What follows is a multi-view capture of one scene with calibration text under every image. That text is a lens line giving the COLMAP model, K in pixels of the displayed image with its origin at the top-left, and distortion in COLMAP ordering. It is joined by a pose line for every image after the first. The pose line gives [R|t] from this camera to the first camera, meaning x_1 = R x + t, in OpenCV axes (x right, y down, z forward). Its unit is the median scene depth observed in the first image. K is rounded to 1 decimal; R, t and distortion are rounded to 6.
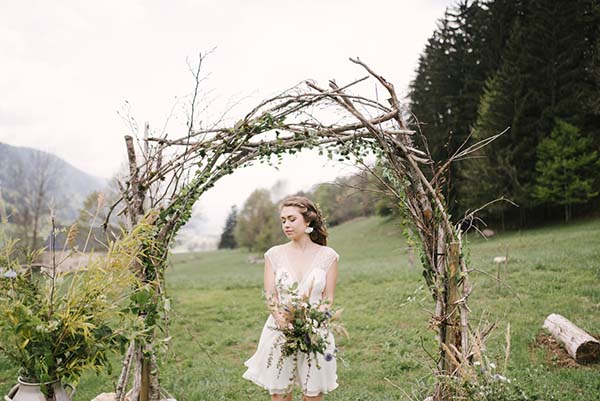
lens RADIAL K [[549.3, 0, 300.0], [0, 549.3, 188.7], [0, 0, 1]] dist [-0.072621, 0.004100]
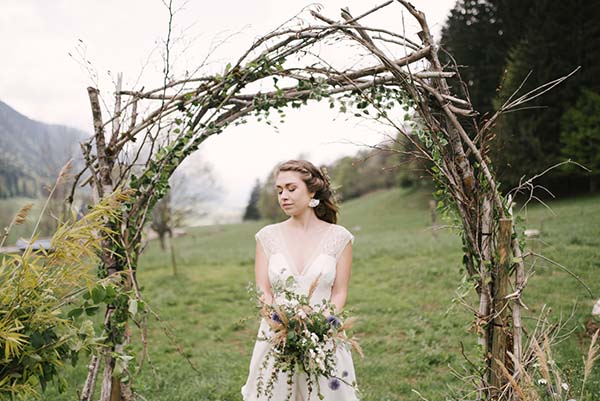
lens RADIAL K [[549.3, 0, 300.0], [0, 549.3, 188.7], [0, 0, 1]] dist [-0.072621, 0.004100]
pose [[0.999248, -0.005131, -0.038438, 0.023023], [0.007058, 0.998715, 0.050189, 0.014819], [0.038131, -0.050423, 0.998000, 0.212188]]
